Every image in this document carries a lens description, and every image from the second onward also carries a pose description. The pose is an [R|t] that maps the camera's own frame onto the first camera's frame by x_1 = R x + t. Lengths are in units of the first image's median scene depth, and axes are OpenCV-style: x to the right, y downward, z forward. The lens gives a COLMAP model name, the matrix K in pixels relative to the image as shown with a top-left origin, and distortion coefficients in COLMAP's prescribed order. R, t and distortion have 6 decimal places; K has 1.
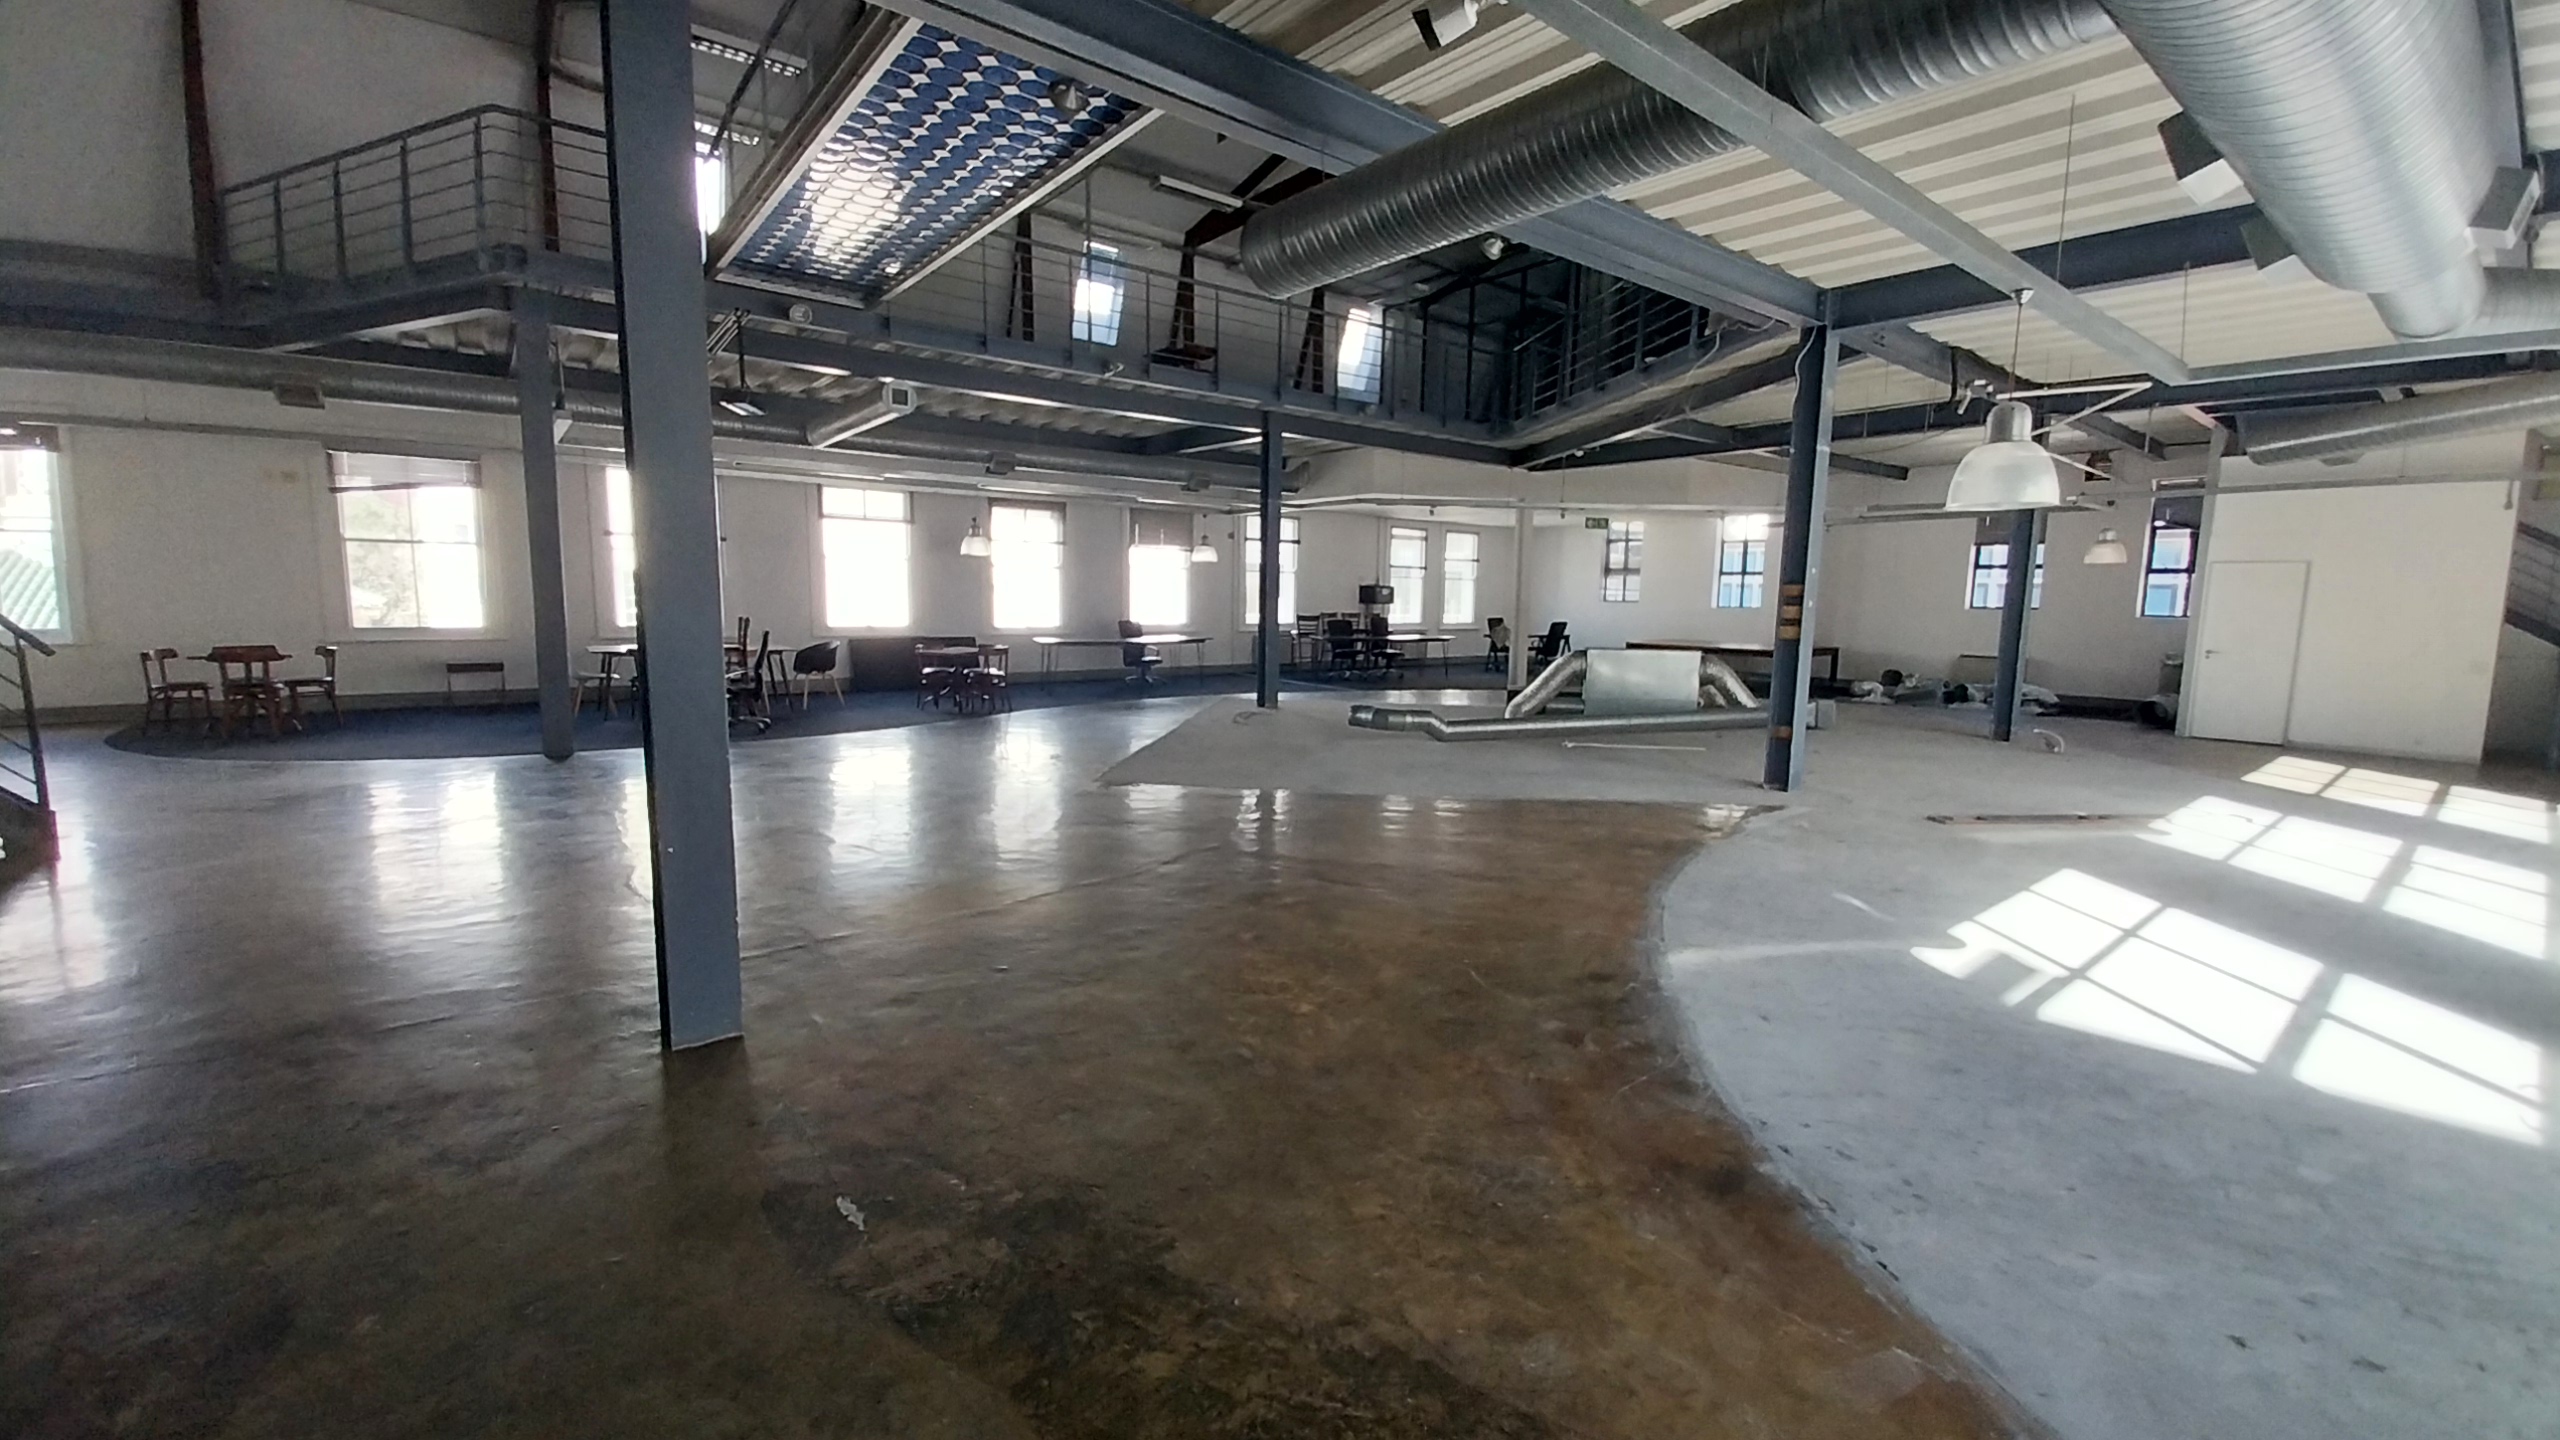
lens RADIAL K [[1002.8, 0, 1290.6], [0, 1002.8, 713.7], [0, 0, 1]] dist [0.028277, -0.018457]
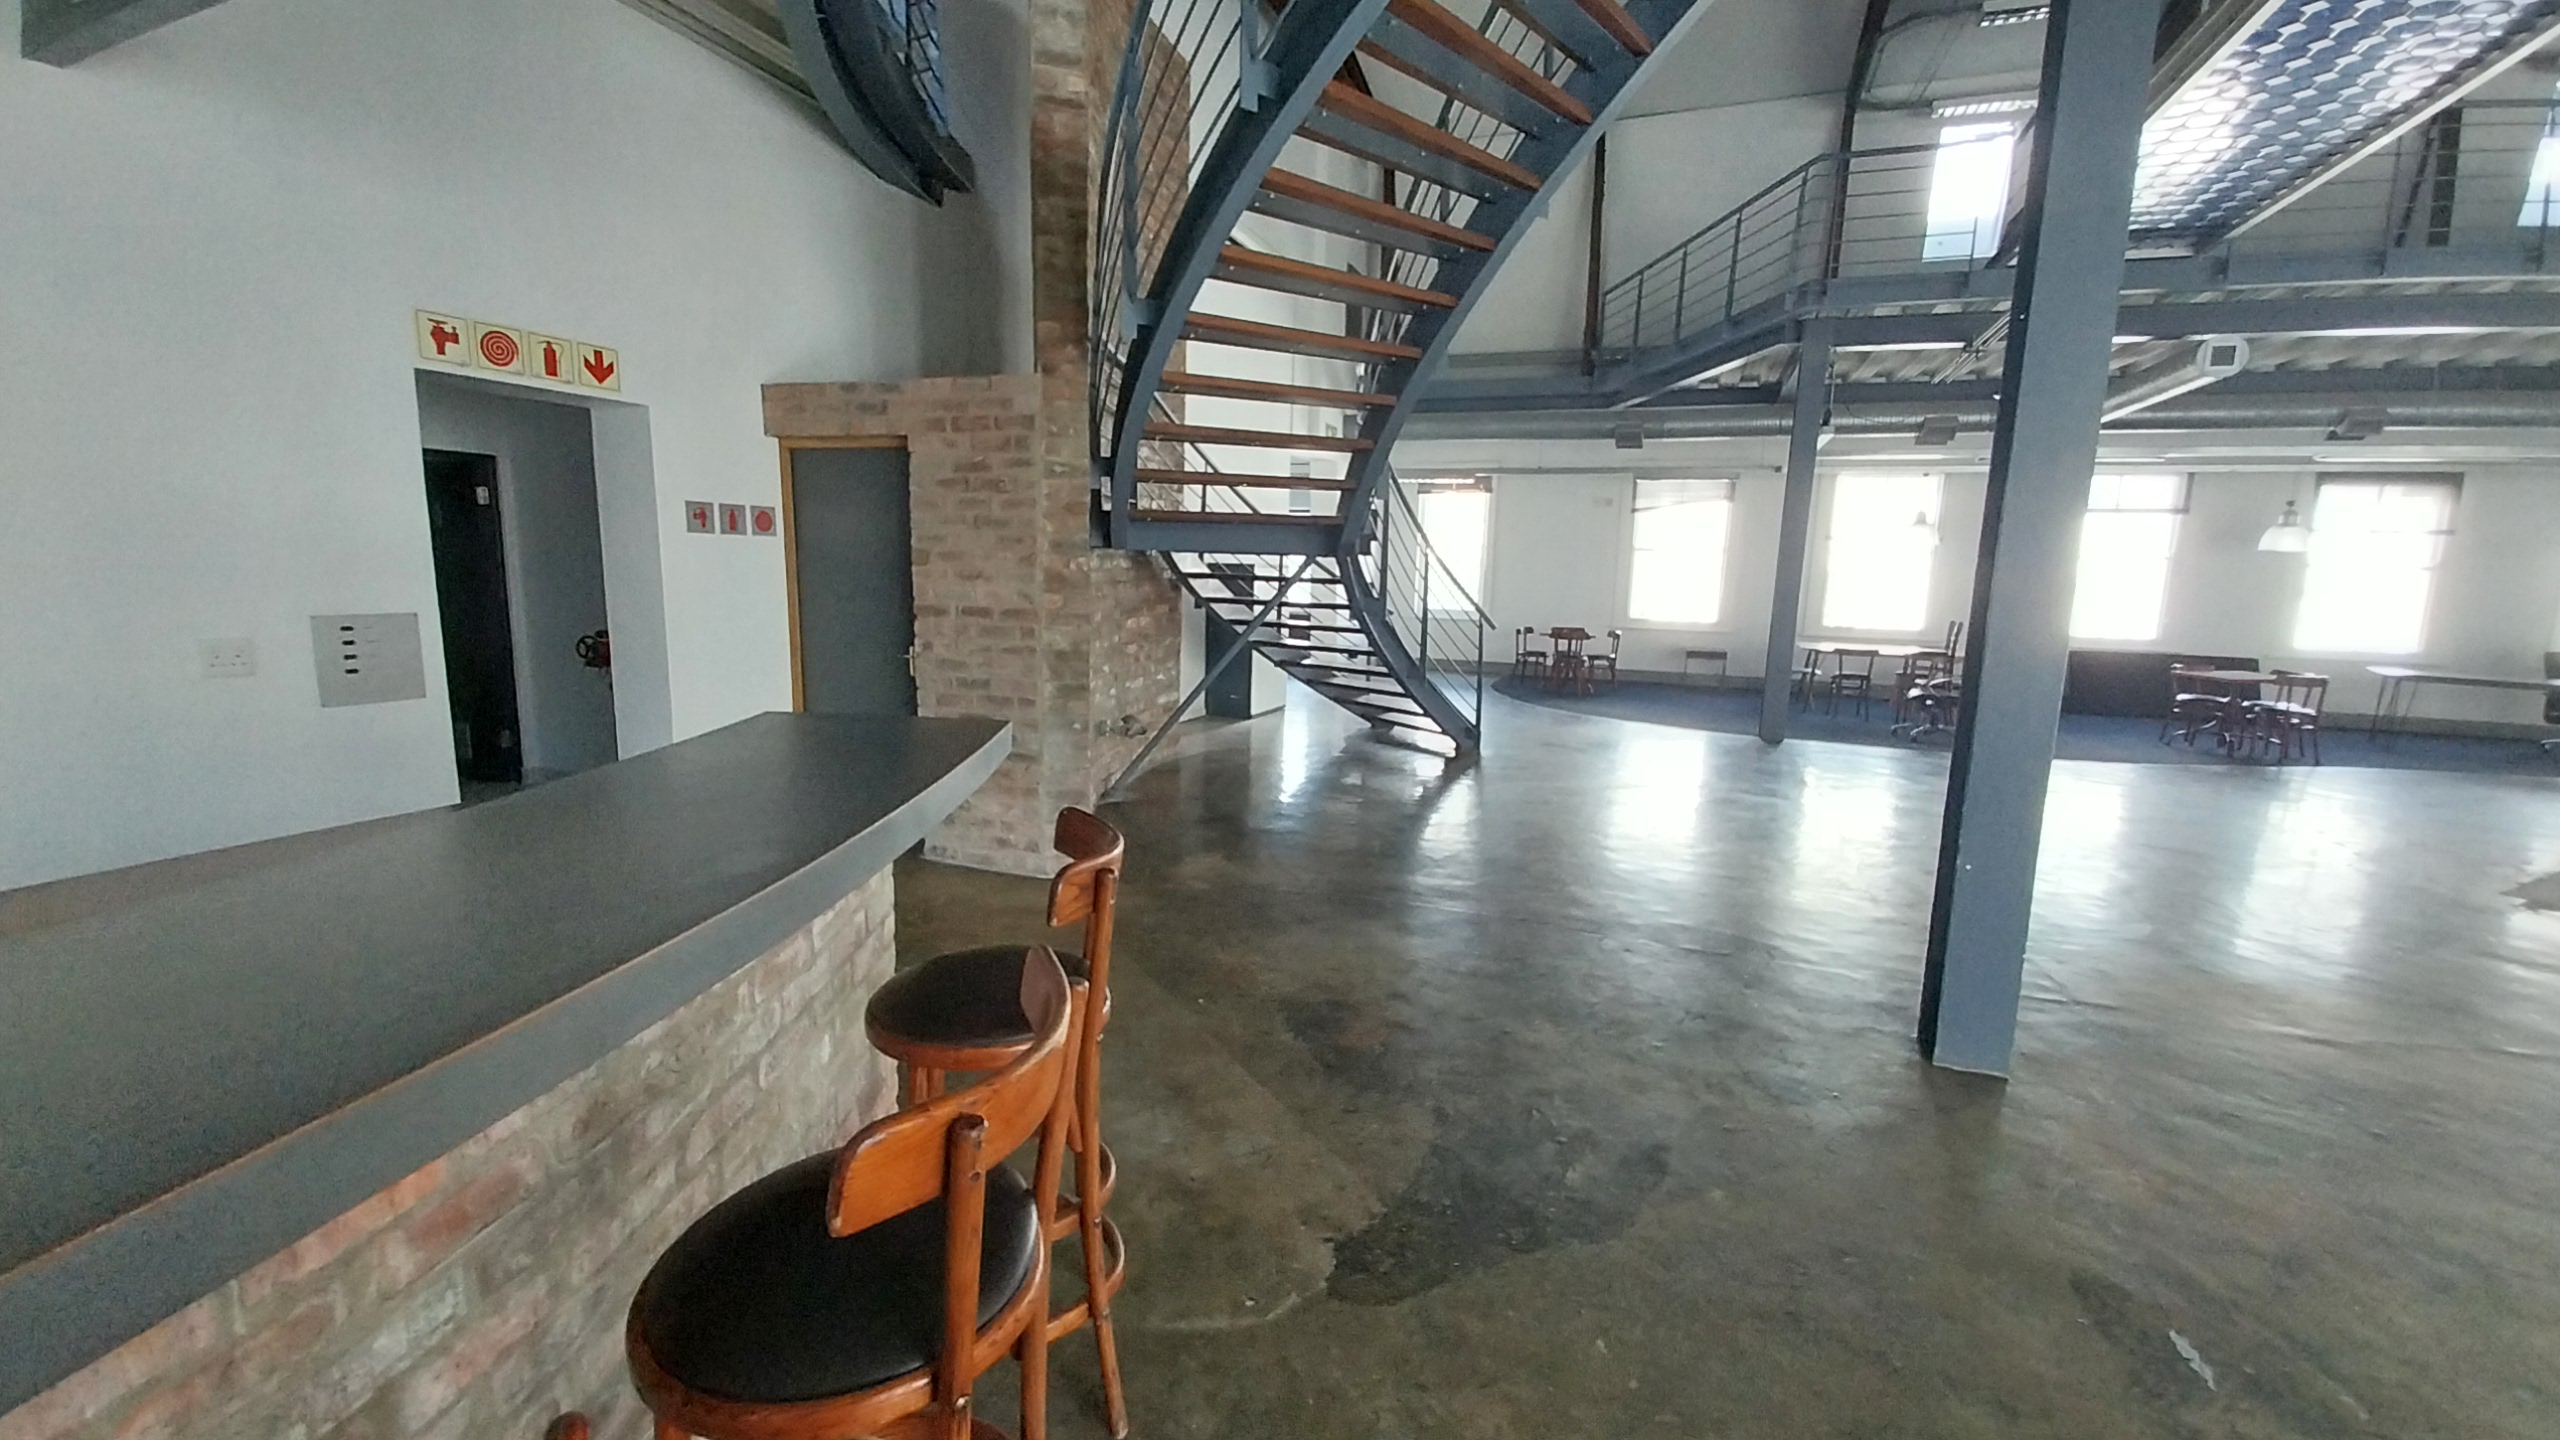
lens RADIAL K [[1002.8, 0, 1290.6], [0, 1002.8, 713.7], [0, 0, 1]] dist [0.028277, -0.018457]
pose [[0.508321, 0.121414, -0.852566, -0.040520], [-0.121391, 0.990229, 0.068642, 0.000850], [0.852569, 0.068601, 0.518093, -0.022245]]
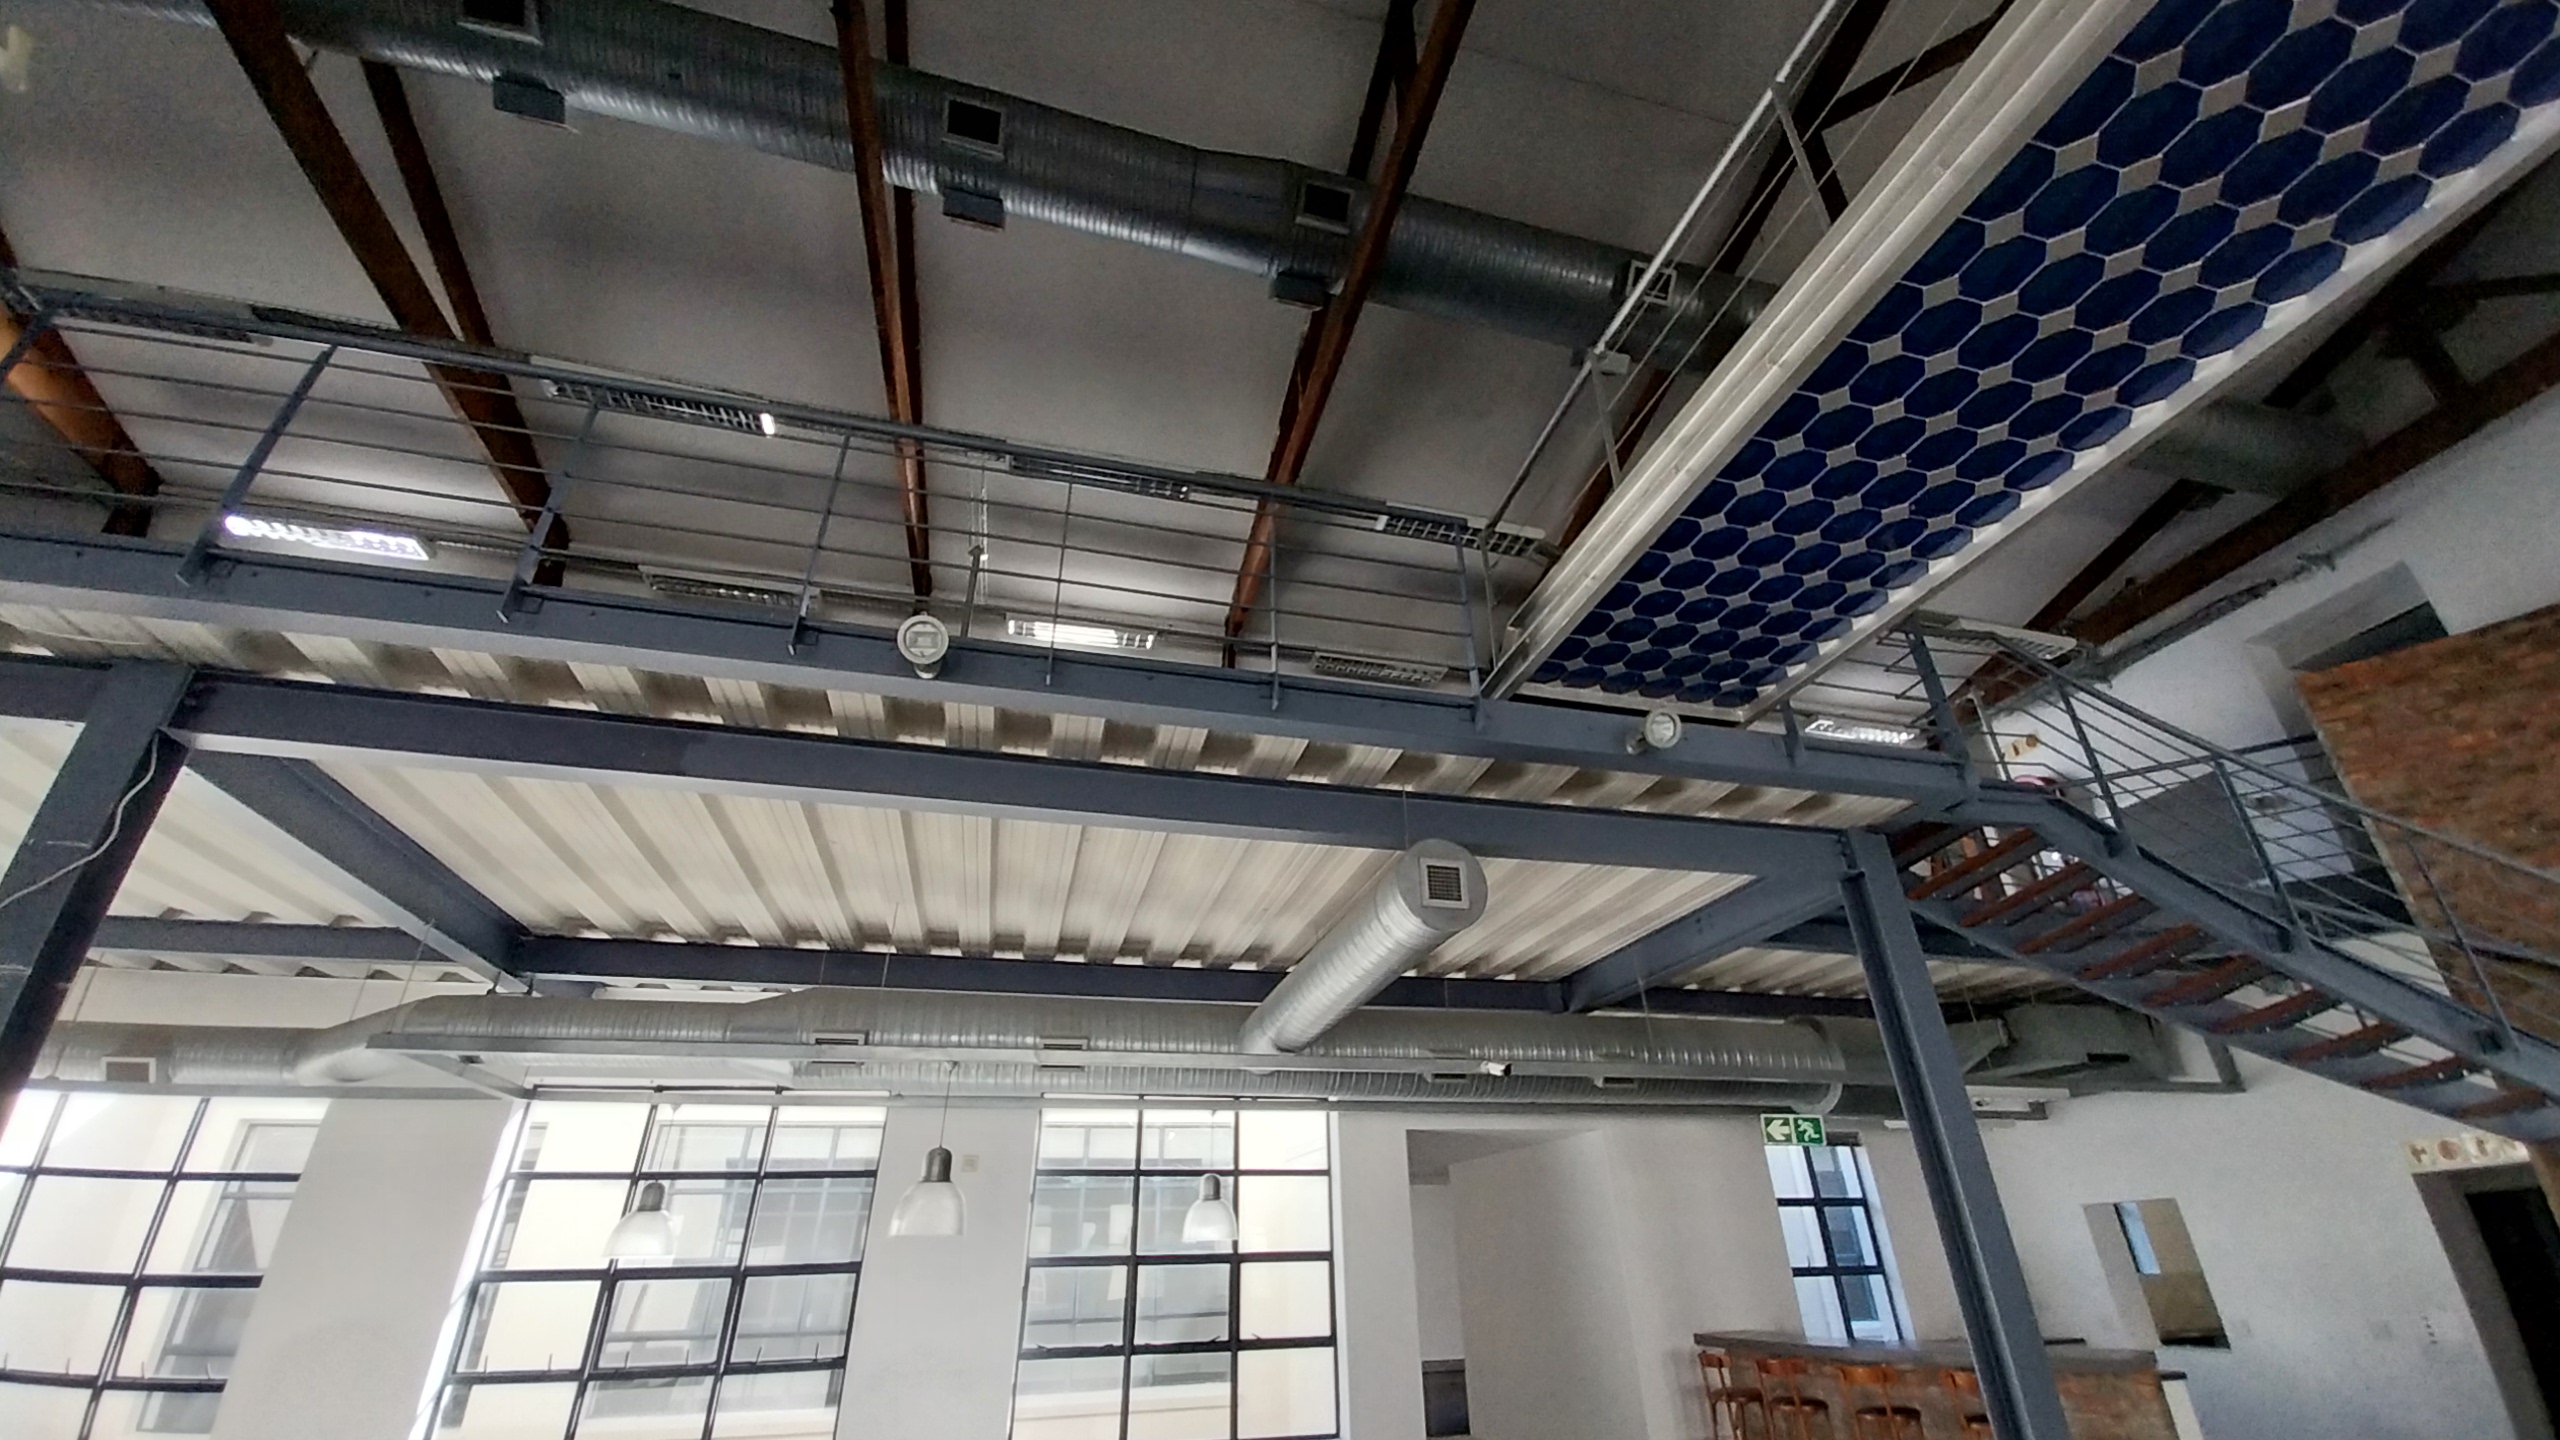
lens RADIAL K [[1017.3, 0, 1288.0], [0, 1017.3, 728.1], [0, 0, 1]] dist [0.021035, -0.015951]
pose [[-0.915285, 0.184767, 0.357932, -0.108925], [0.050206, 0.933992, -0.353749, -0.129125], [-0.399667, -0.305811, -0.864145, 0.855396]]
